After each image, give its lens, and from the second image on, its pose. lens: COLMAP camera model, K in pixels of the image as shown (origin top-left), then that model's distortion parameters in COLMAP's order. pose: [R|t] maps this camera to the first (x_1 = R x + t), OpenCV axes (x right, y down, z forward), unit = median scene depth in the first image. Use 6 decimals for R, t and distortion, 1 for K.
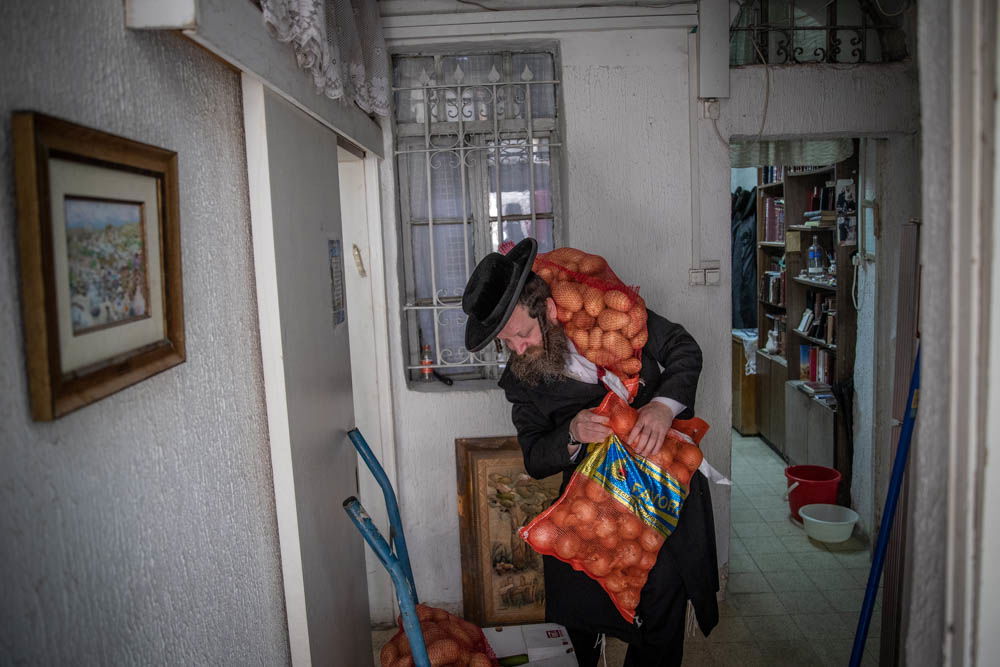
lens RADIAL K [[679.0, 0, 541.5], [0, 679.0, 355.4], [0, 0, 1]] dist [-0.091372, 0.078767]
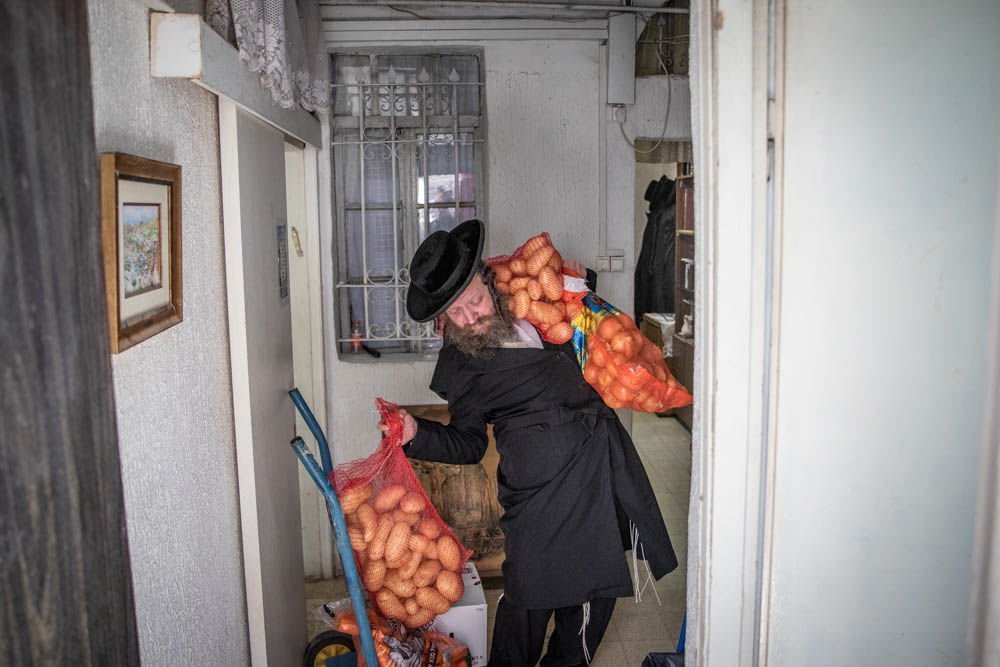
lens RADIAL K [[692.6, 0, 500.0], [0, 692.6, 333.5], [0, 0, 1]] dist [-0.103771, 0.086155]
pose [[0.998900, 0.019847, 0.042473, 0.014521], [-0.019575, 0.999785, -0.006813, 0.009813], [-0.042599, 0.005974, 0.999074, -0.125236]]
